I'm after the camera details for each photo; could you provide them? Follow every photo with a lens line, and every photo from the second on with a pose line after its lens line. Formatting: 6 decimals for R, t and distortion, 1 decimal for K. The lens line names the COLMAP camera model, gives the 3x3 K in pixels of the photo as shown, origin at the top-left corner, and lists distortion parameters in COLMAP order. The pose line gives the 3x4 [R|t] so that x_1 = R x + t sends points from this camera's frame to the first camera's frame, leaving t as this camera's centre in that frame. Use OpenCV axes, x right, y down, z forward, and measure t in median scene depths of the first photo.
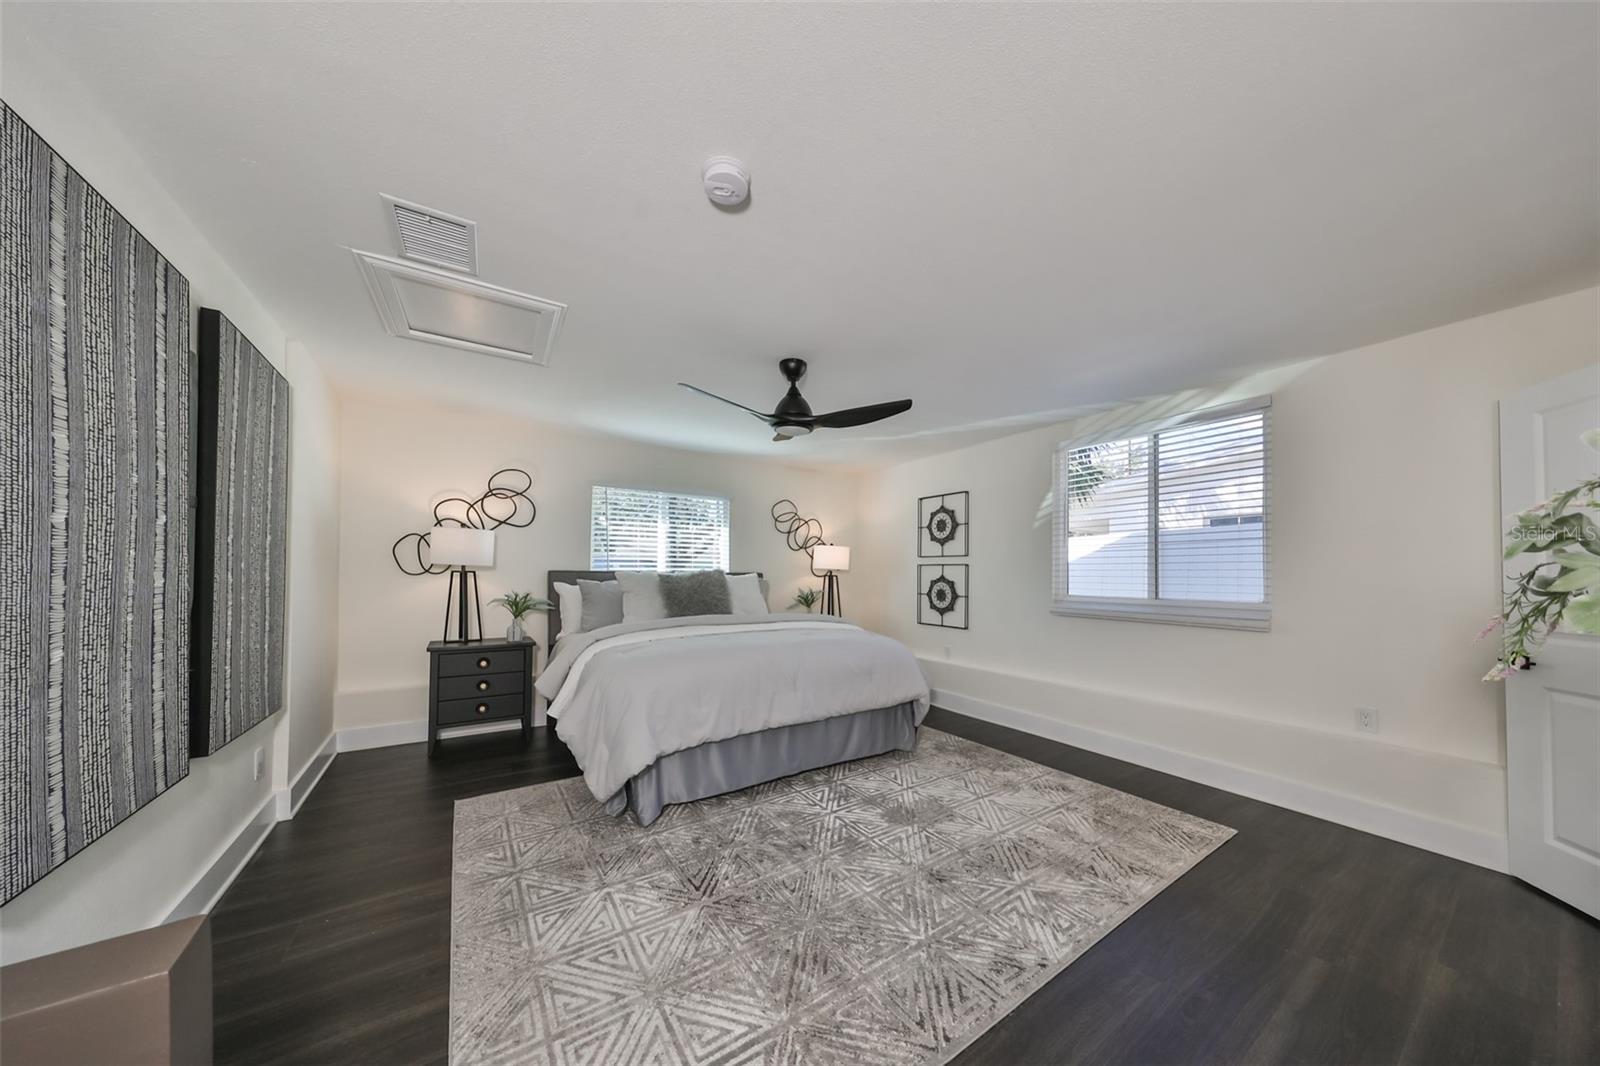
lens RADIAL K [[501.2, 0, 801.2], [0, 501.2, 567.5], [0, 0, 1]] dist [0.001311, 0.000114]
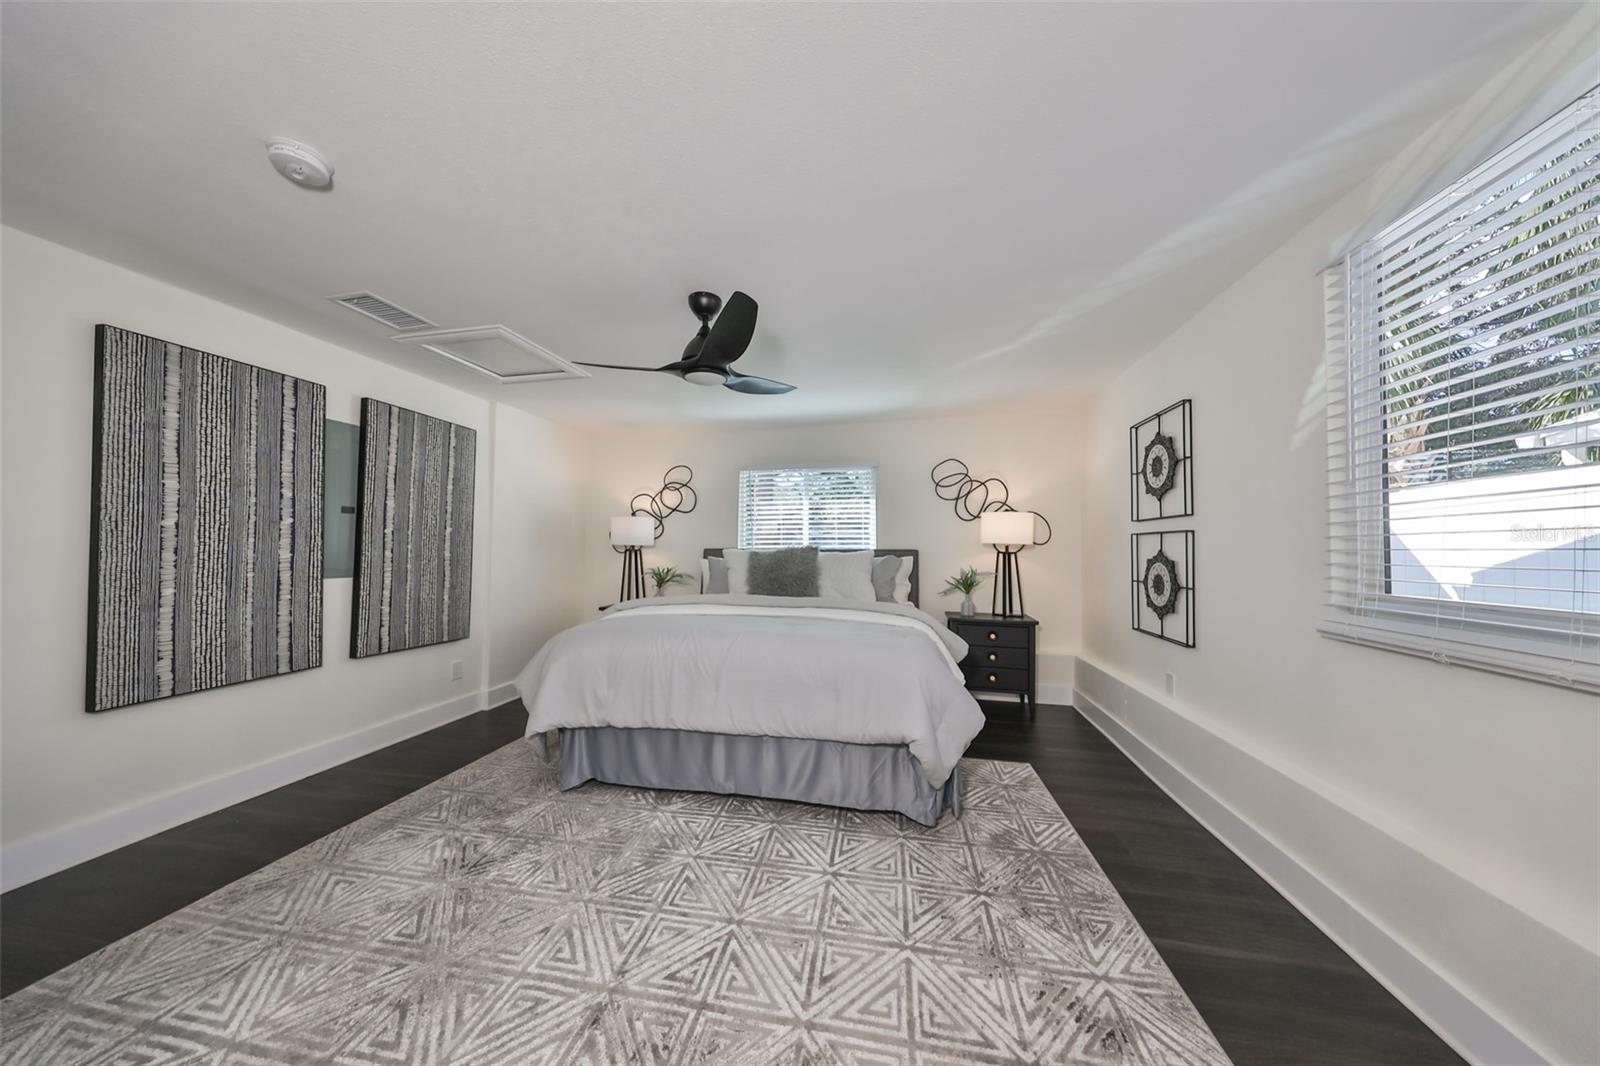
lens RADIAL K [[488.4, 0, 799.6], [0, 488.4, 538.3], [0, 0, 1]] dist [0.000065, -0.000024]
pose [[0.722080, -0.025213, -0.691350, 0.438172], [0.012763, 0.999651, -0.023126, 0.010655], [0.691692, 0.007875, 0.722150, 0.347272]]
